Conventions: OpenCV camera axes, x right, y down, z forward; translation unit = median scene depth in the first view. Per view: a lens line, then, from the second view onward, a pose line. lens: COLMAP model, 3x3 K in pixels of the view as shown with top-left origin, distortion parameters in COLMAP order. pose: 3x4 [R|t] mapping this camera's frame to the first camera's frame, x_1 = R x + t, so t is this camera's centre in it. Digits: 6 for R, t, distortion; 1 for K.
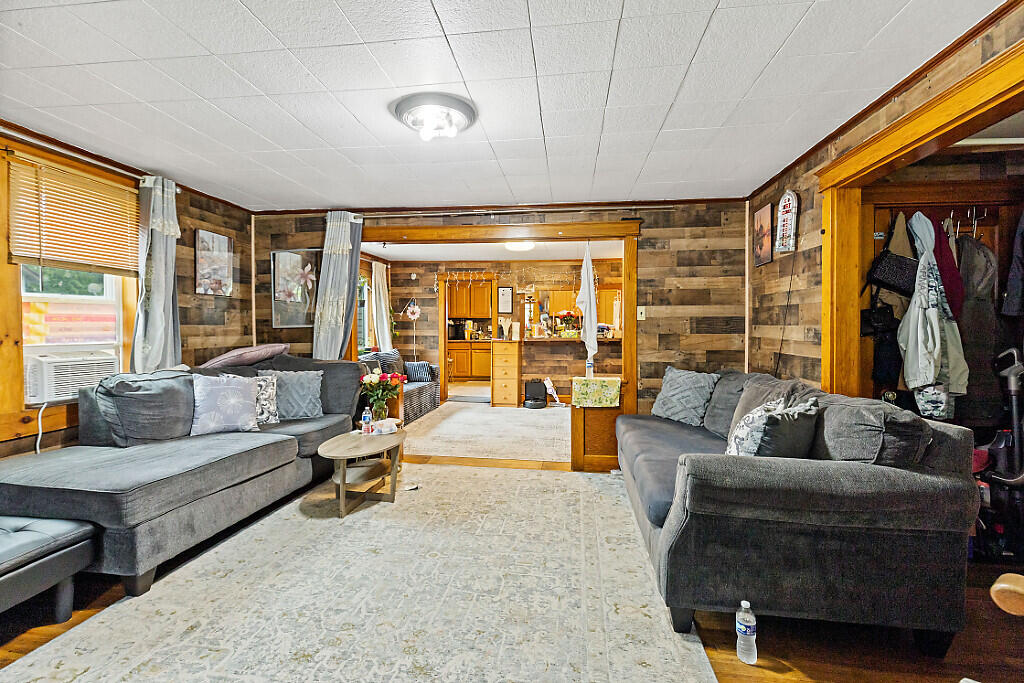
lens RADIAL K [[463.8, 0, 518.4], [0, 463.8, 331.5], [0, 0, 1]] dist [0.005331, -0.002576]
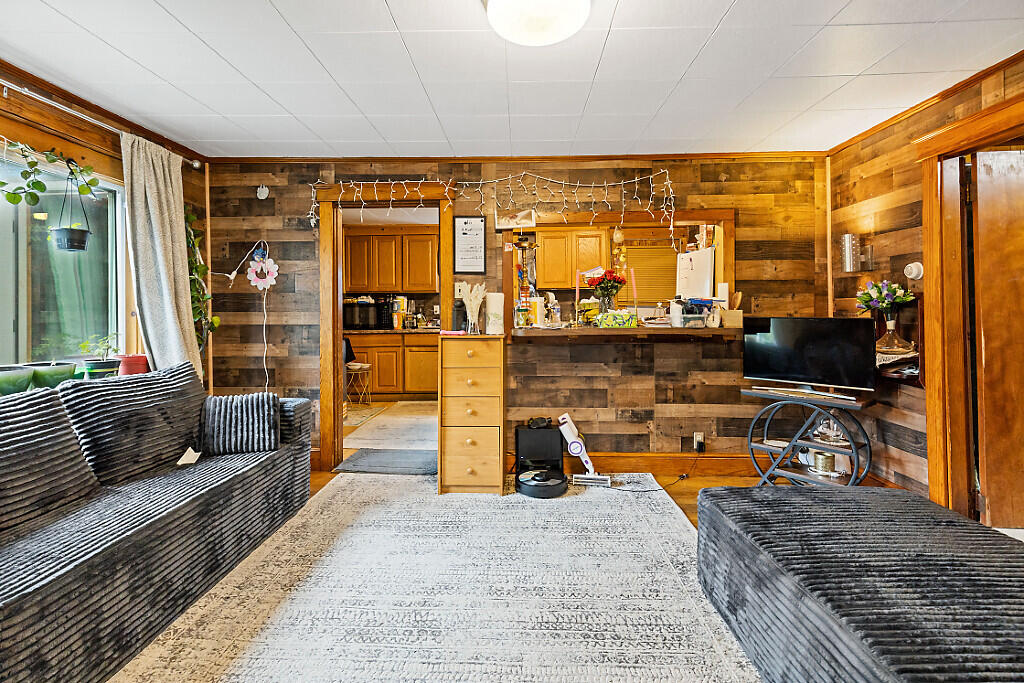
lens RADIAL K [[454.0, 0, 510.4], [0, 454.0, 311.2], [0, 0, 1]] dist [0.034239, 0.000134]
pose [[0.994946, -0.005880, 0.100234, -0.059658], [0.006732, 0.999944, -0.008160, 0.001522], [-0.100181, 0.008793, 0.994930, 0.971515]]
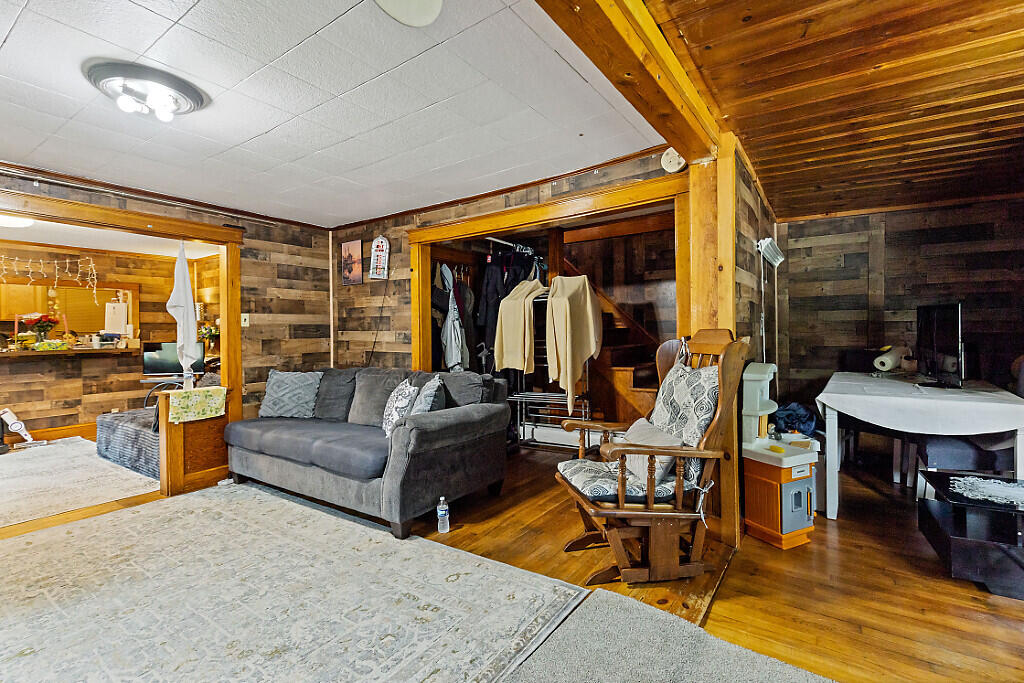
lens RADIAL K [[463.8, 0, 516.1], [0, 463.8, 331.3], [0, 0, 1]] dist [0.005331, -0.002576]
pose [[0.451196, -0.005800, 0.892406, -0.367400], [0.019472, 0.999805, -0.003347, 0.000100], [-0.892212, 0.018887, 0.451221, 0.003107]]
